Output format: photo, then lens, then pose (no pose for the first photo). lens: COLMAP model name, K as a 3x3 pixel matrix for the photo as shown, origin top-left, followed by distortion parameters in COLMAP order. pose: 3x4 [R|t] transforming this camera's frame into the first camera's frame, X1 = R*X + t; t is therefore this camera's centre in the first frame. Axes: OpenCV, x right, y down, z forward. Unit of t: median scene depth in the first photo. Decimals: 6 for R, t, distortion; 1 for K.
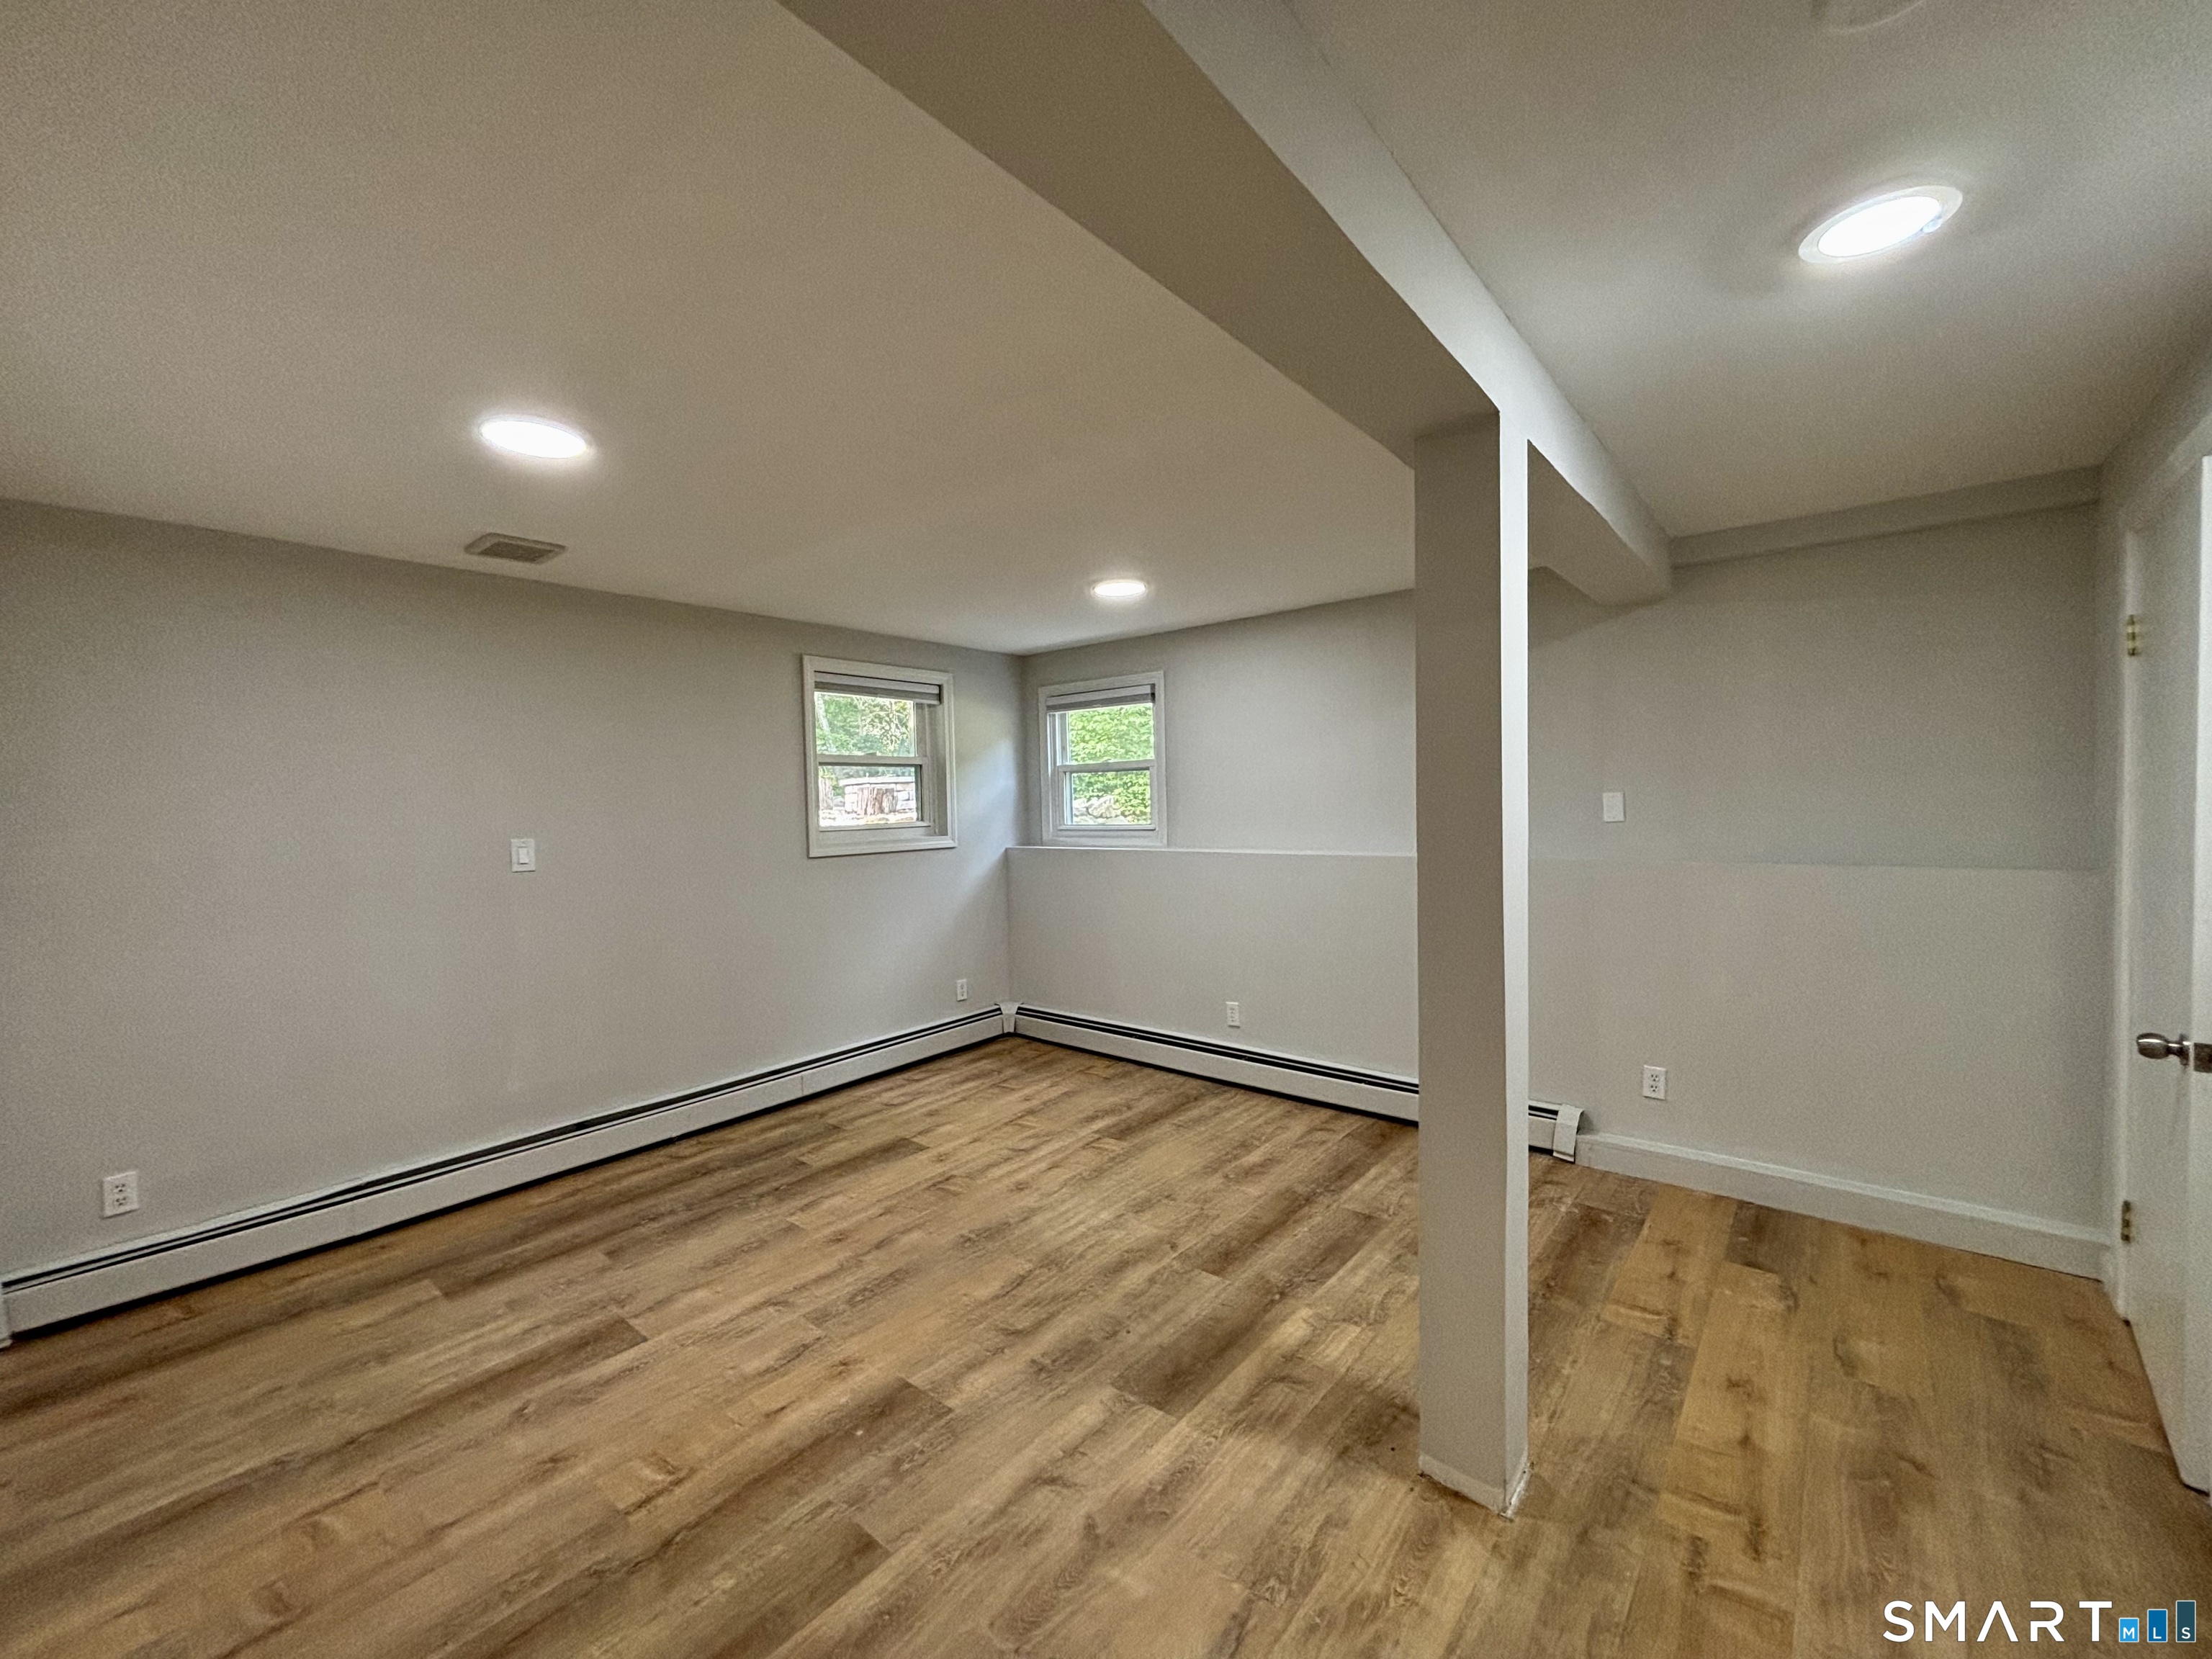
lens RADIAL K [[893.9, 0, 1109.4], [0, 893.9, 814.0], [0, 0, 1]] dist [-0.001278, 0.002139]
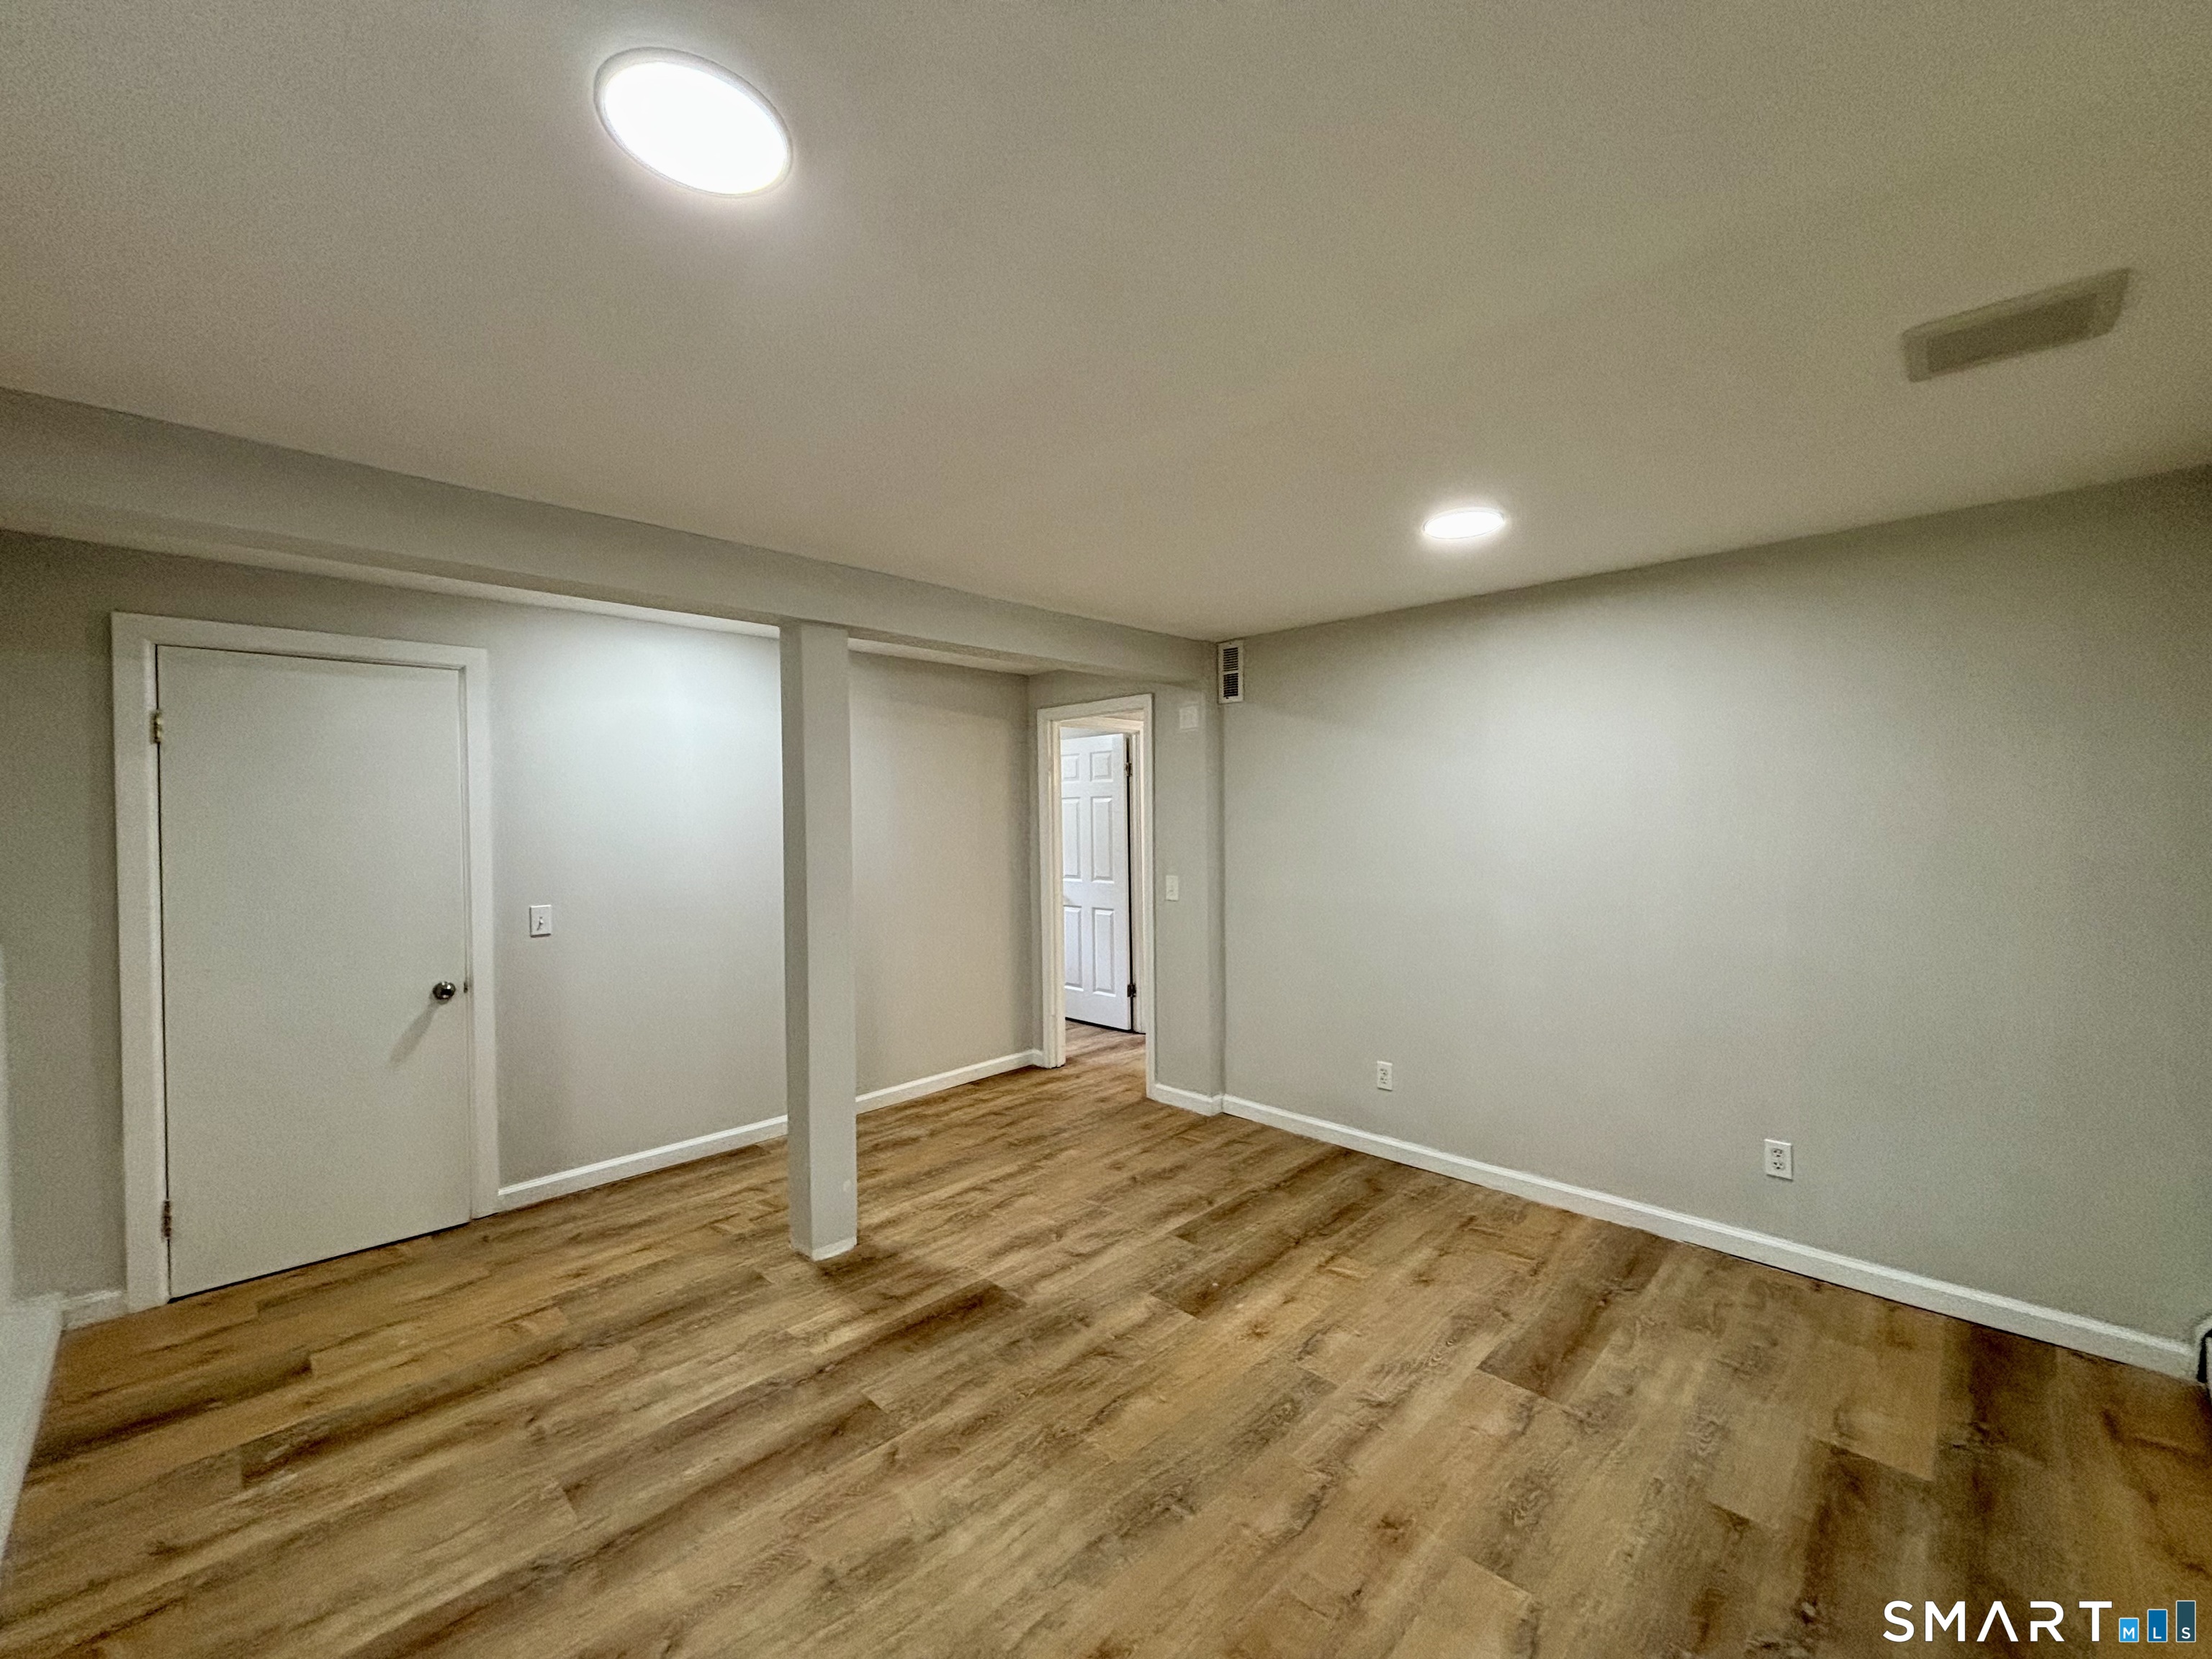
lens RADIAL K [[893.9, 0, 1114.2], [0, 893.9, 825.9], [0, 0, 1]] dist [-0.001278, 0.002139]
pose [[-0.996436, 0.034887, 0.076804, -0.216005], [0.036814, 0.999038, 0.023811, -0.045636], [-0.075900, 0.026554, -0.996762, 2.008673]]
